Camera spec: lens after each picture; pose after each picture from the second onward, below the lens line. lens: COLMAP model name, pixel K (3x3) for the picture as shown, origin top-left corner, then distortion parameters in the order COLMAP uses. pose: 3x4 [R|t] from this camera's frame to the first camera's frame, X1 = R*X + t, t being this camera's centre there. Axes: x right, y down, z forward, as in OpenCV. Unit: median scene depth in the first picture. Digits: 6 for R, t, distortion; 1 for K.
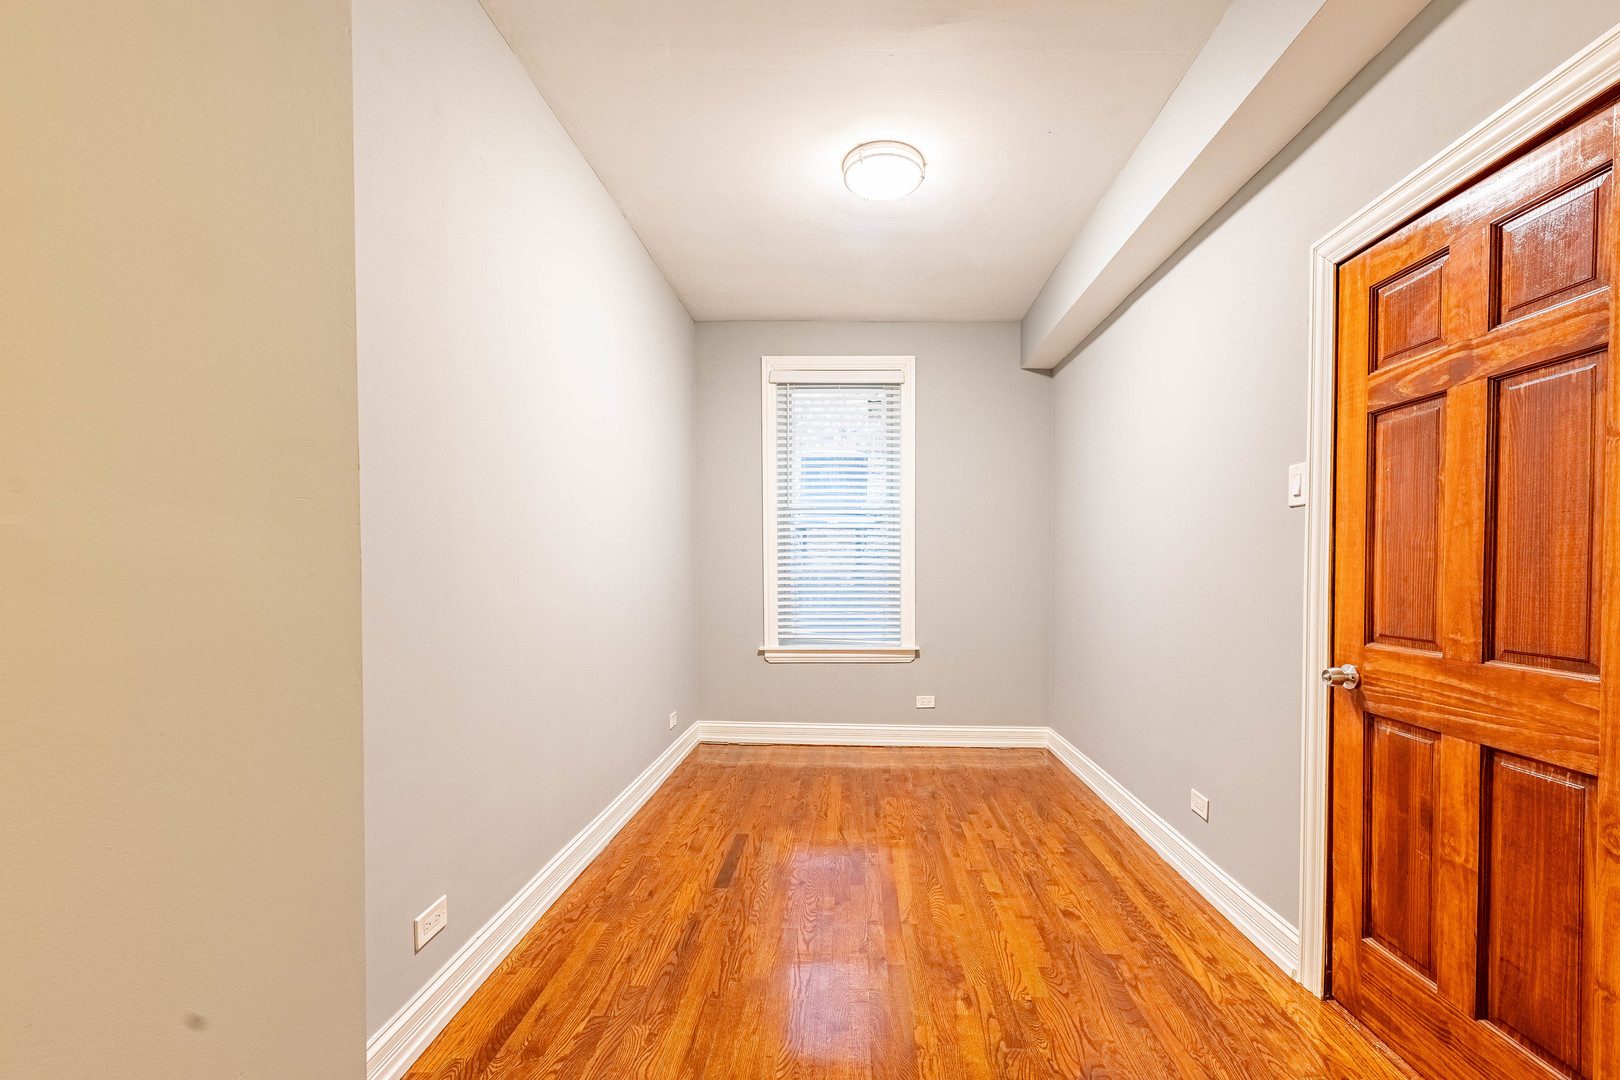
lens RADIAL K [[656.1, 0, 819.6], [0, 656.1, 559.9], [0, 0, 1]] dist [0.001558, -0.000119]
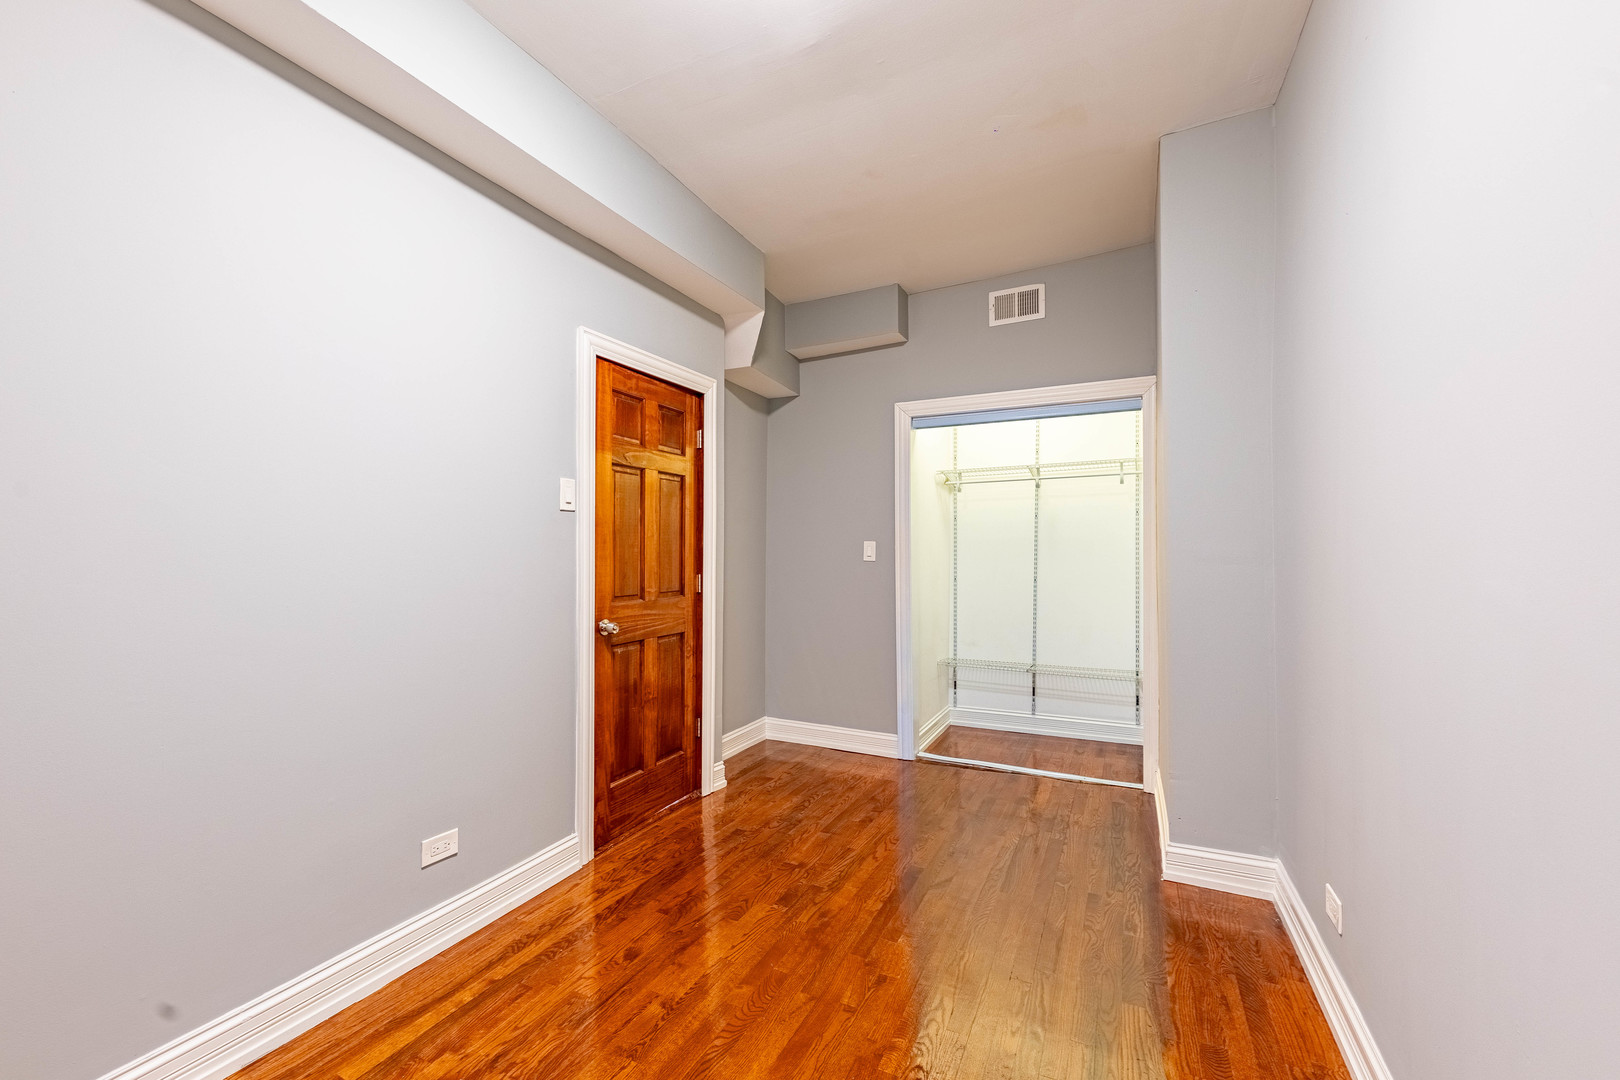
lens RADIAL K [[644.3, 0, 795.4], [0, 644.3, 530.5], [0, 0, 1]] dist [0.002248, -0.000304]
pose [[-0.915861, 0.010557, 0.401358, -0.139380], [-0.004971, 0.999279, -0.037627, 0.002046], [-0.401466, -0.036457, -0.915148, 1.377672]]
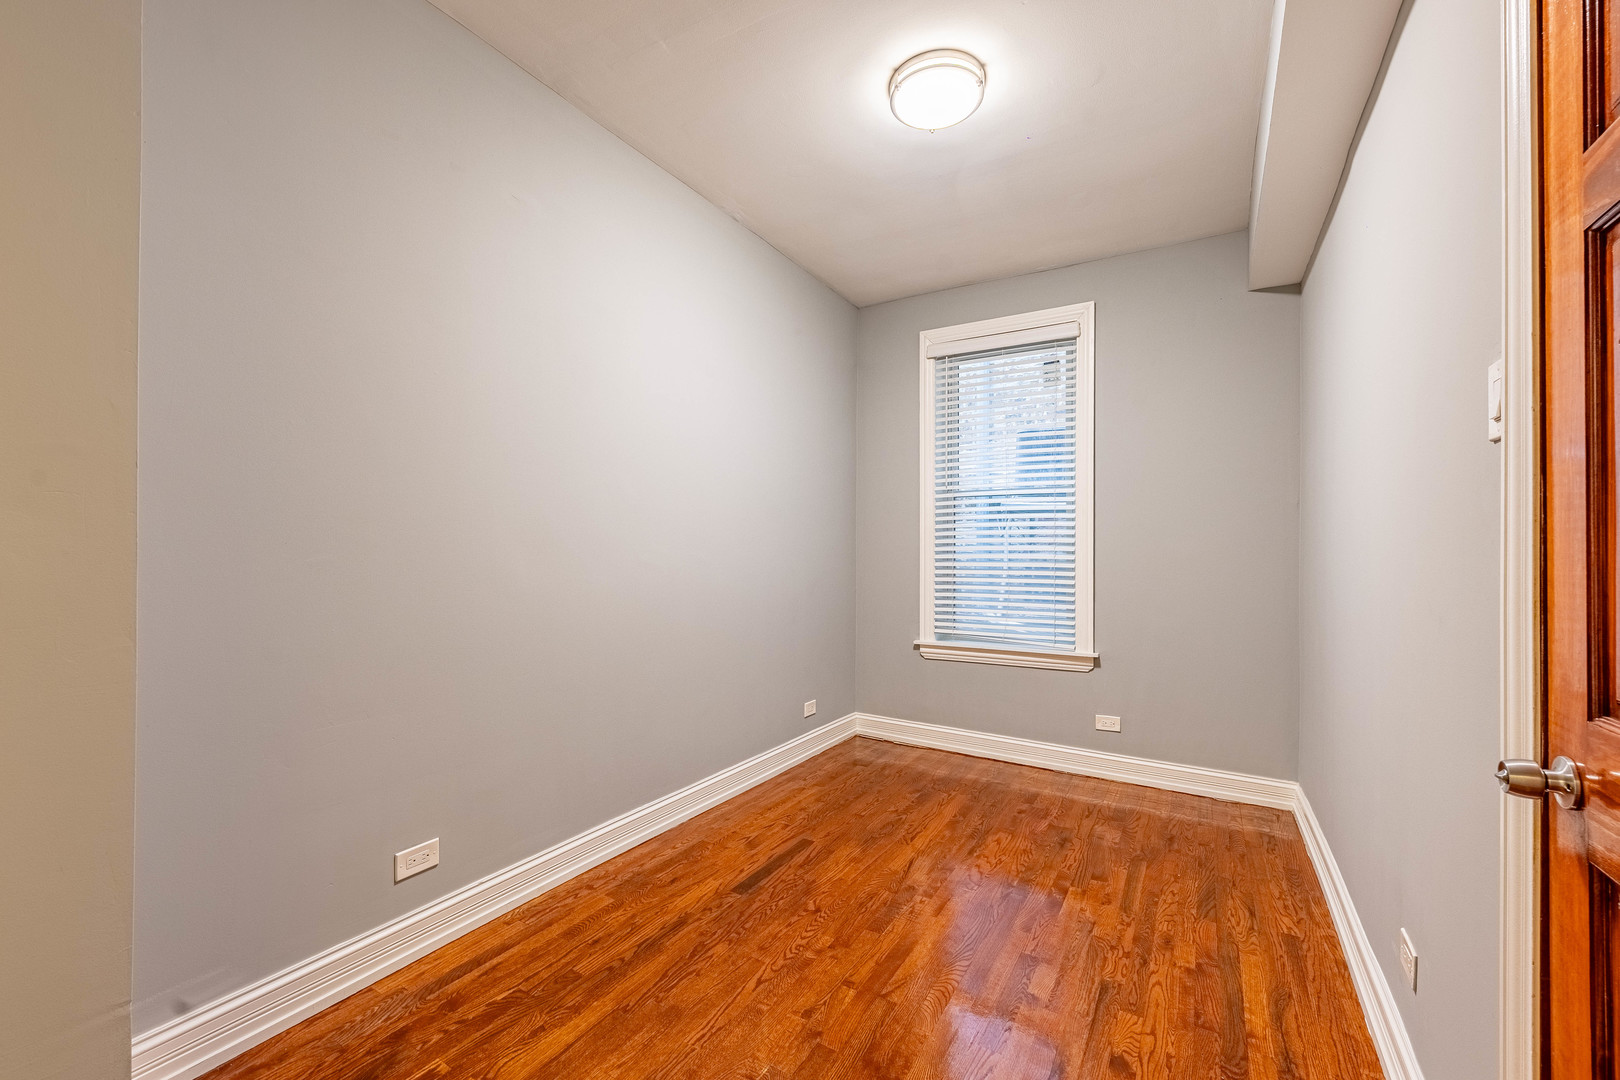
lens RADIAL K [[637.9, 0, 812.1], [0, 637.9, 532.5], [0, 0, 1]] dist [0.015598, -0.008732]
pose [[0.877632, -0.012343, -0.479177, 0.340213], [-0.000281, 0.999655, -0.026266, 0.004328], [0.479336, 0.023186, 0.877325, 0.199682]]
